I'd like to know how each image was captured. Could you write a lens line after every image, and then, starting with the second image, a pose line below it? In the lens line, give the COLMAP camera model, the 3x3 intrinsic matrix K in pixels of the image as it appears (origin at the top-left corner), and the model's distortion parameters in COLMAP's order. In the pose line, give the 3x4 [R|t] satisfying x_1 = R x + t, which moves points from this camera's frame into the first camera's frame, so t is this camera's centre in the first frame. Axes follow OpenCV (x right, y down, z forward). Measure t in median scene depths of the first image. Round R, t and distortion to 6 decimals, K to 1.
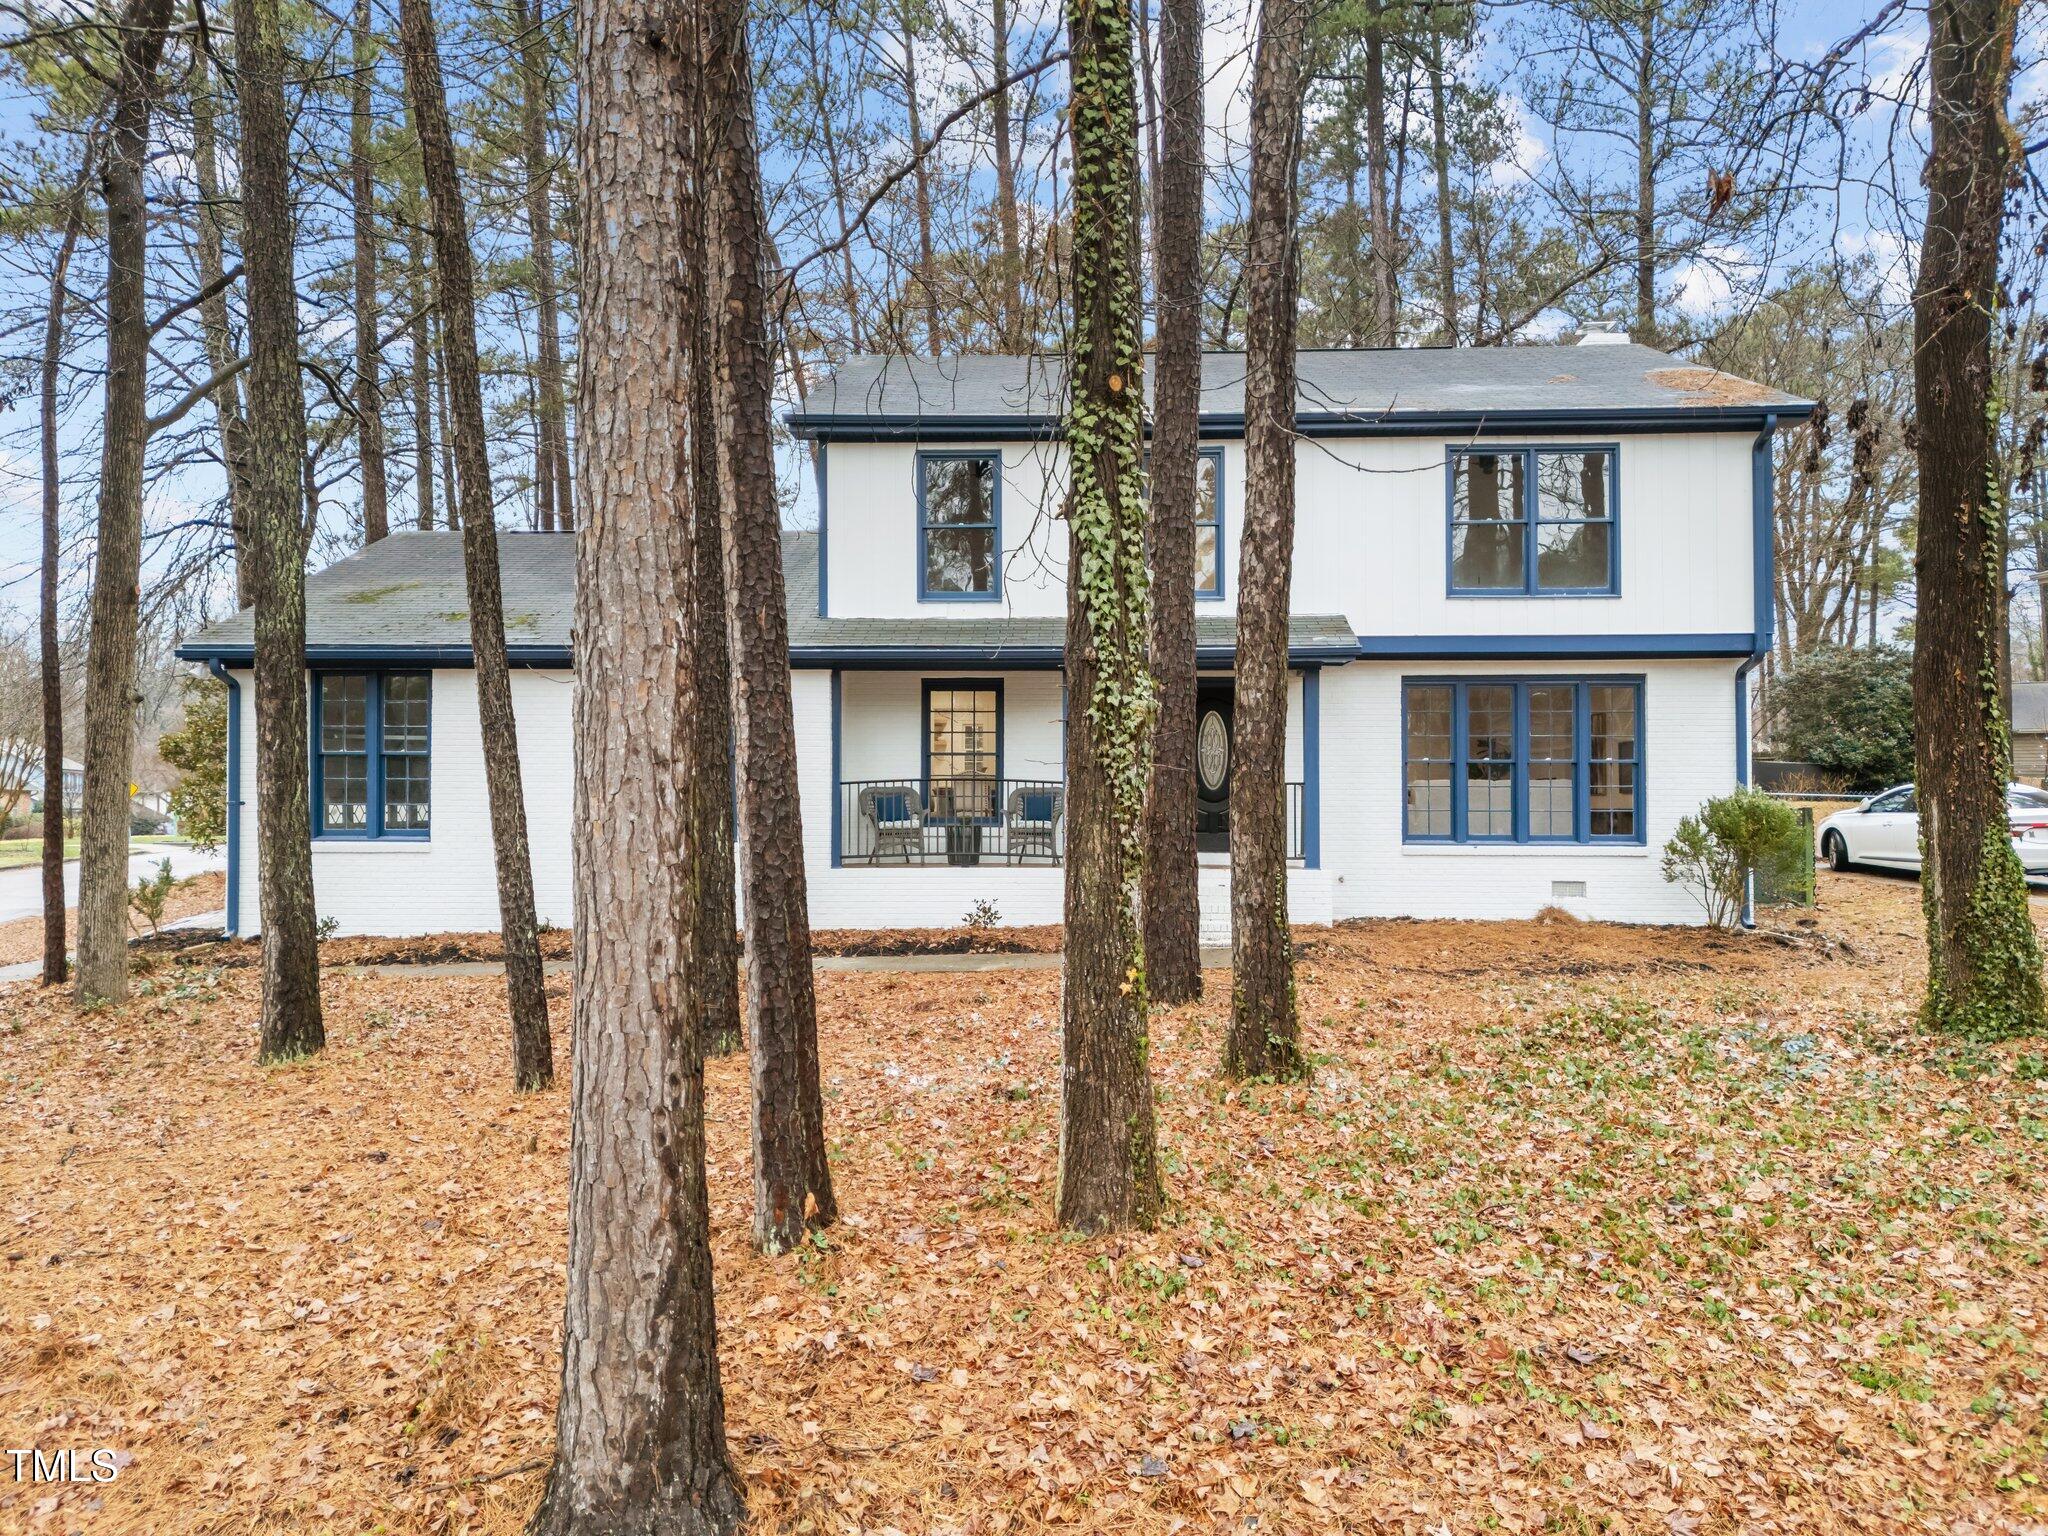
lens RADIAL K [[1478.8, 0, 1018.7], [0, 1478.8, 692.4], [0, 0, 1]] dist [0.103893, 0.001124]
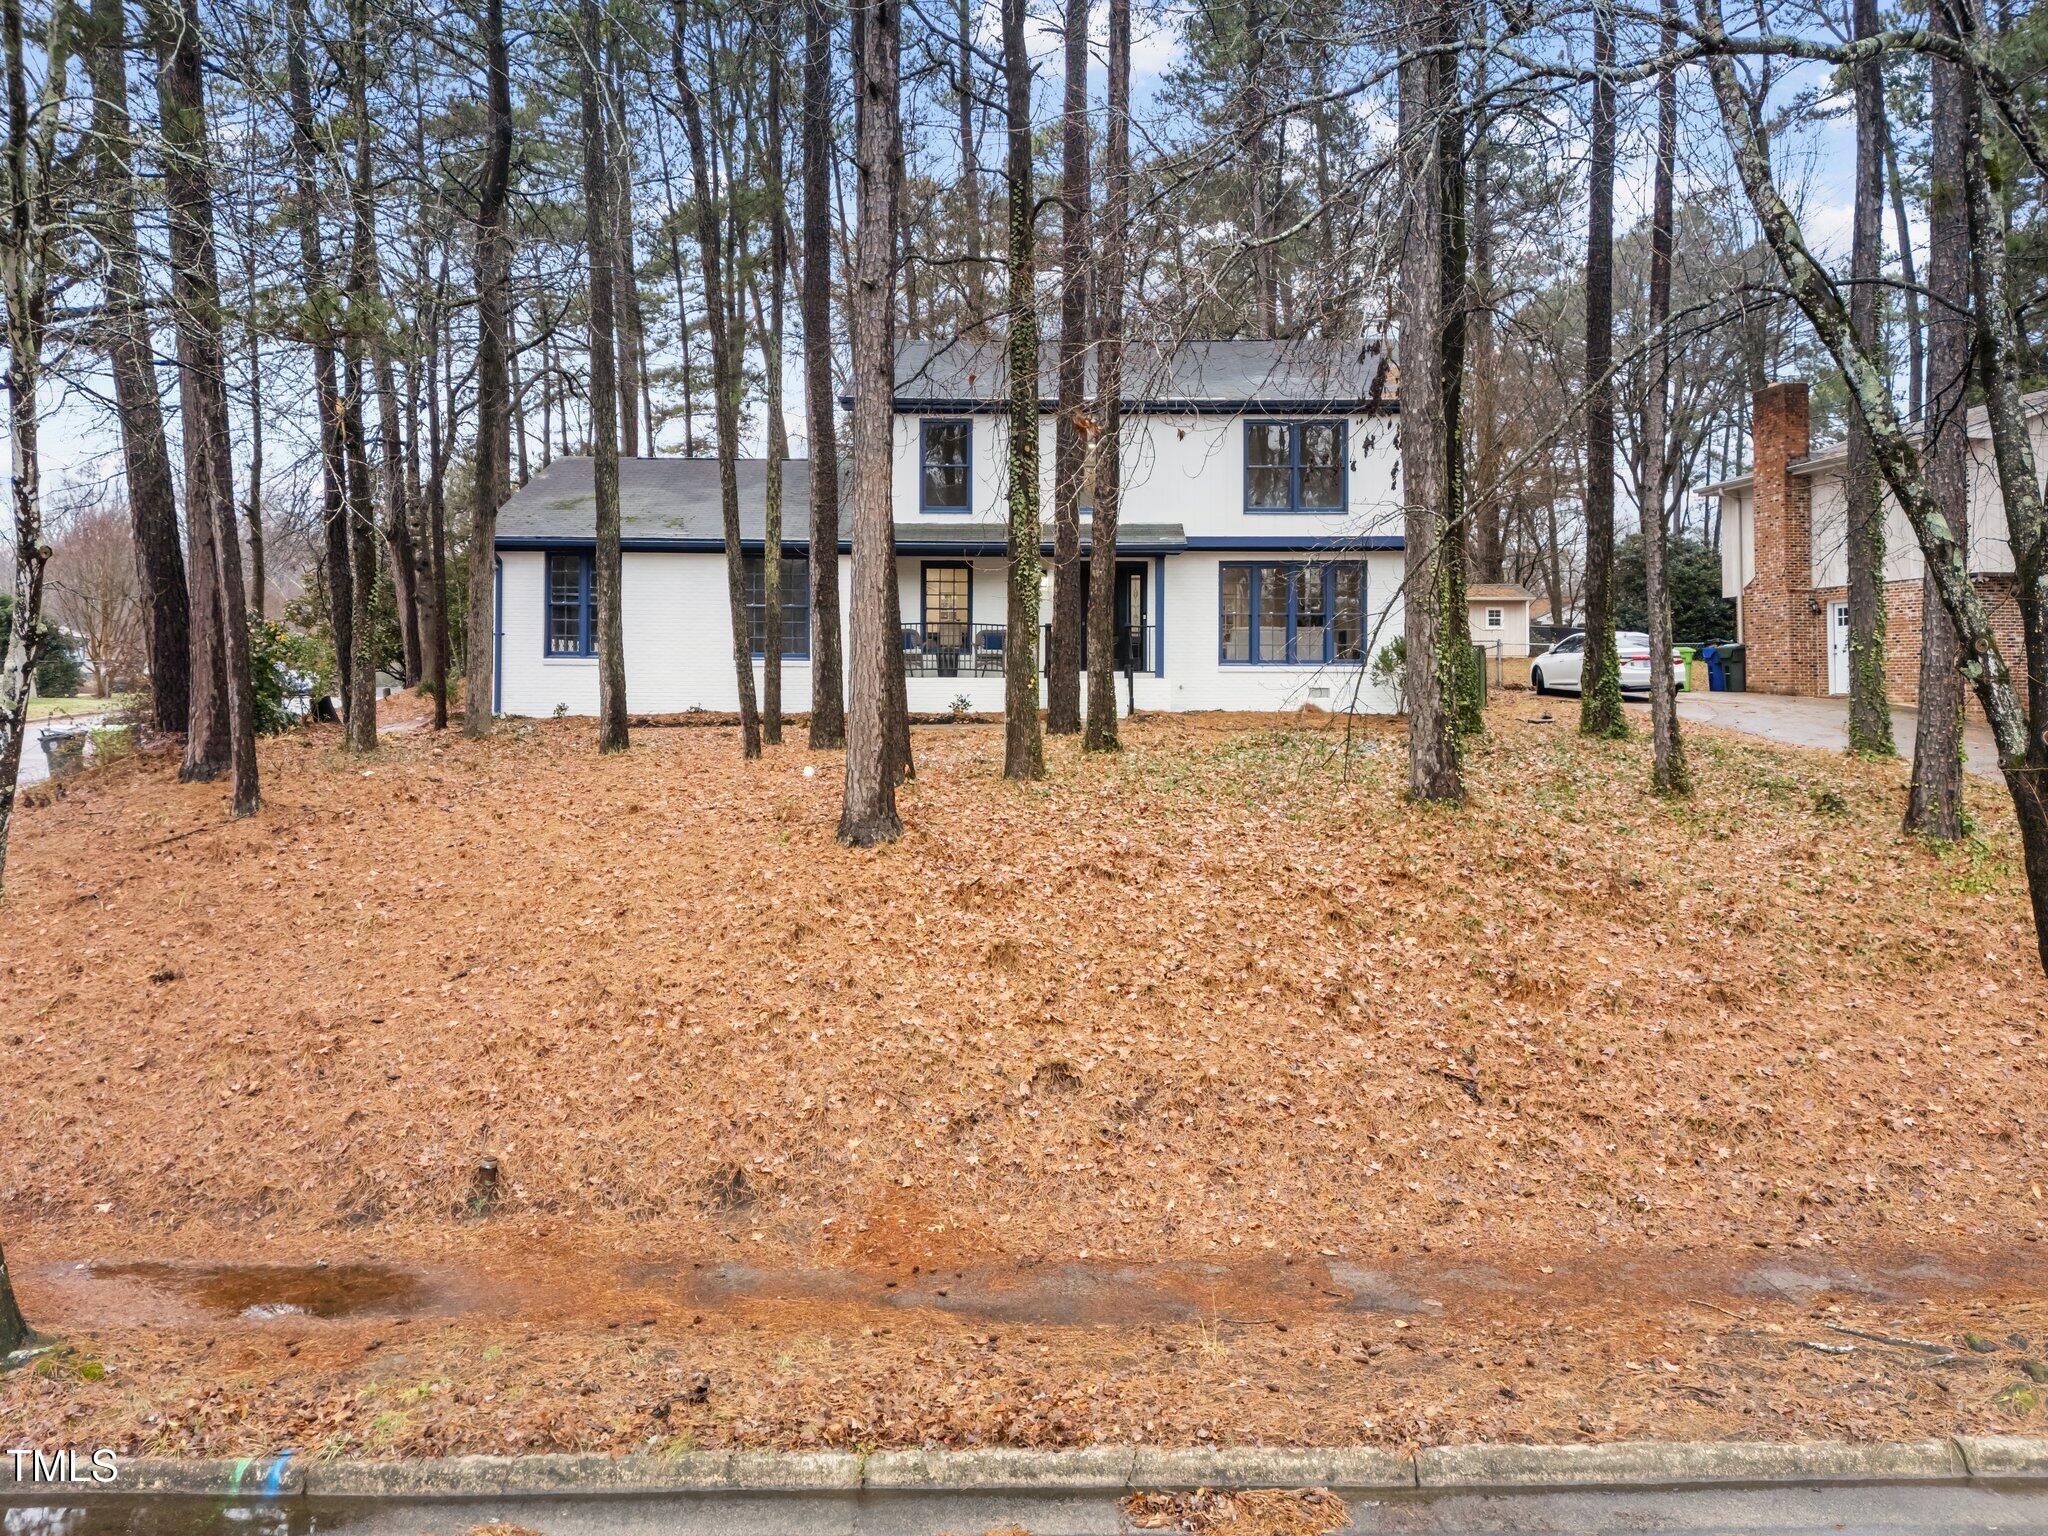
lens RADIAL K [[1478.8, 0, 1018.7], [0, 1478.8, 692.4], [0, 0, 1]] dist [0.103893, 0.001124]
pose [[0.999455, 0.003668, 0.032818, -0.012586], [-0.006358, 0.996594, 0.082222, 0.000168], [-0.032405, -0.082386, 0.996074, -0.624045]]
